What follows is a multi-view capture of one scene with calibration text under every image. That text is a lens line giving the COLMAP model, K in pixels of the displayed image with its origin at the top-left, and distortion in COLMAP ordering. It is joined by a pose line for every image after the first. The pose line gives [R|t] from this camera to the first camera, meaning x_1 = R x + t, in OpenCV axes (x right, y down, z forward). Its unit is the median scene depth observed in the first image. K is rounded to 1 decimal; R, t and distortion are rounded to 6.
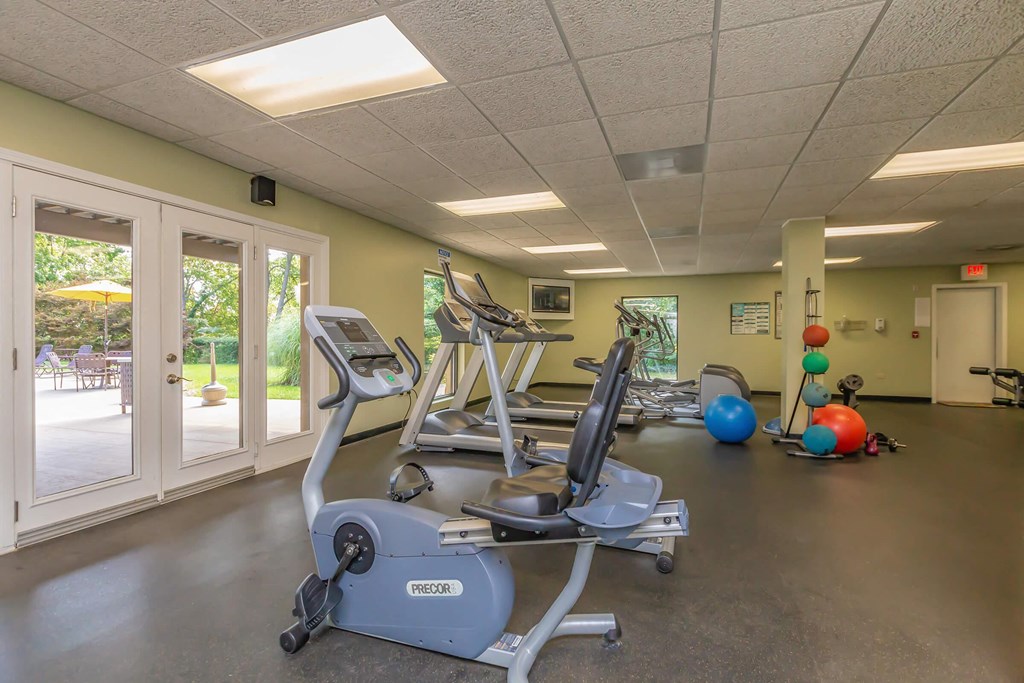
lens RADIAL K [[474.6, 0, 513.7], [0, 474.6, 339.7], [0, 0, 1]] dist [0.000263, 0.000068]
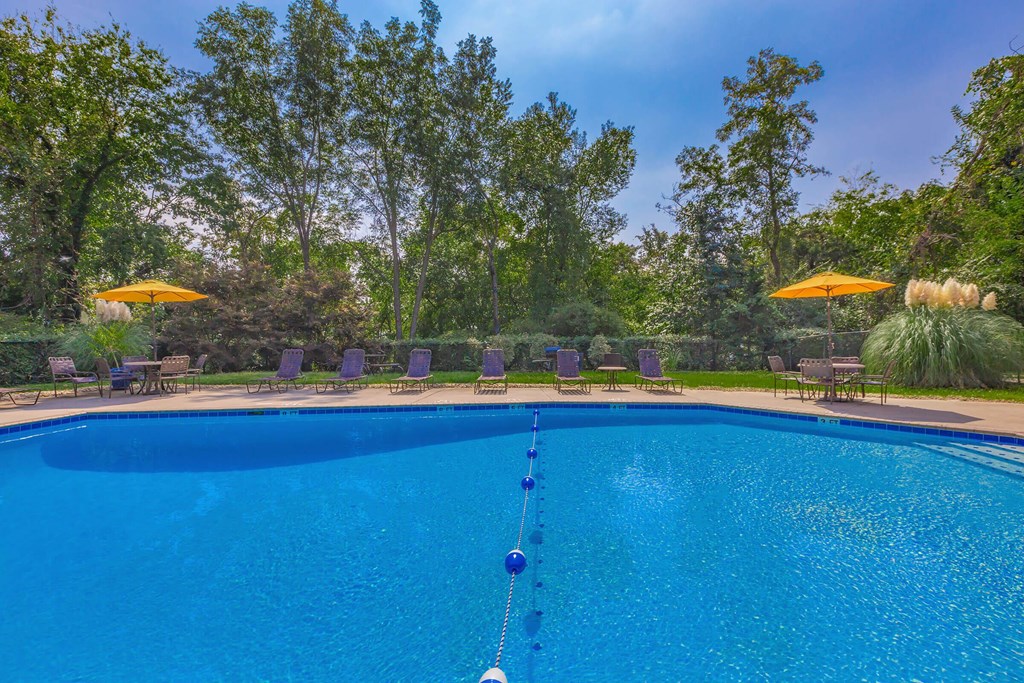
lens RADIAL K [[474.6, 0, 512.9], [0, 474.6, 340.7], [0, 0, 1]] dist [0.000263, 0.000068]
pose [[0.272777, -0.012479, -0.961996, -0.232773], [0.017419, 0.999816, -0.008031, -0.002538], [0.961920, -0.014566, 0.272944, 0.266062]]
